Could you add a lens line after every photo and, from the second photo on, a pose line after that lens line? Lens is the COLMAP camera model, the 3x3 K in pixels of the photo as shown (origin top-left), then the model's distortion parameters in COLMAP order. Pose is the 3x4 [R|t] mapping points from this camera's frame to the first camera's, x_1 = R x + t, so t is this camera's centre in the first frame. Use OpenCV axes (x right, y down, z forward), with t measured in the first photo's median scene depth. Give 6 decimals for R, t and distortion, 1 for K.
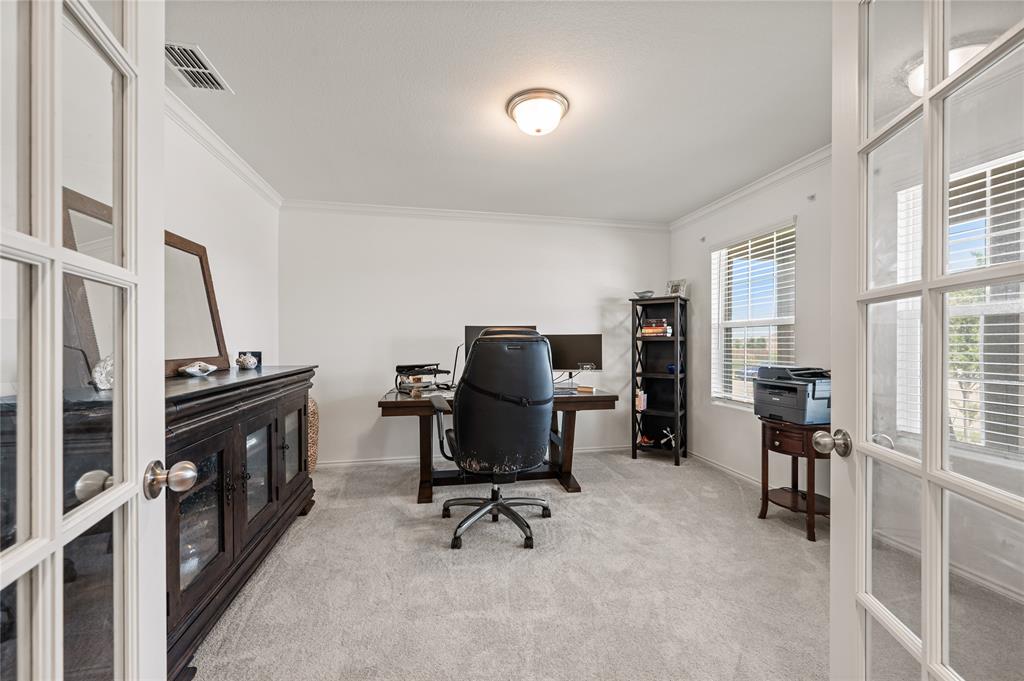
lens RADIAL K [[408.3, 0, 513.0], [0, 408.3, 341.1], [0, 0, 1]] dist [0.000084, 0.000412]
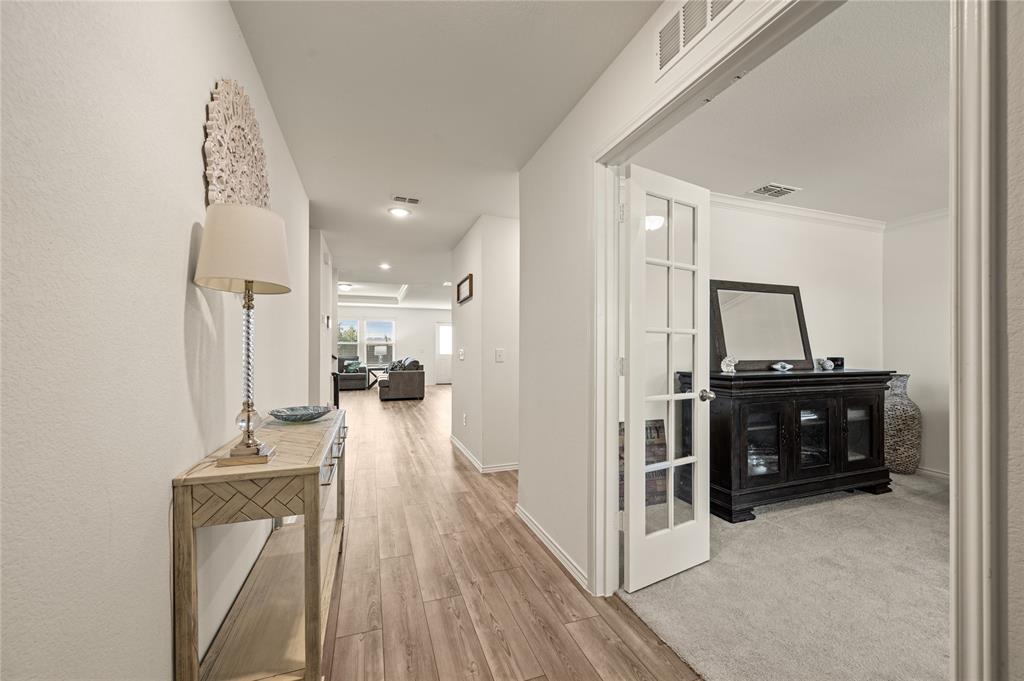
lens RADIAL K [[408.3, 0, 519.2], [0, 408.3, 346.1], [0, 0, 1]] dist [0.000084, 0.000412]
pose [[0.161949, -0.002778, -0.986795, 0.692129], [-0.001839, 0.999993, -0.003117, -0.007602], [0.986797, 0.002319, 0.161942, -0.314378]]
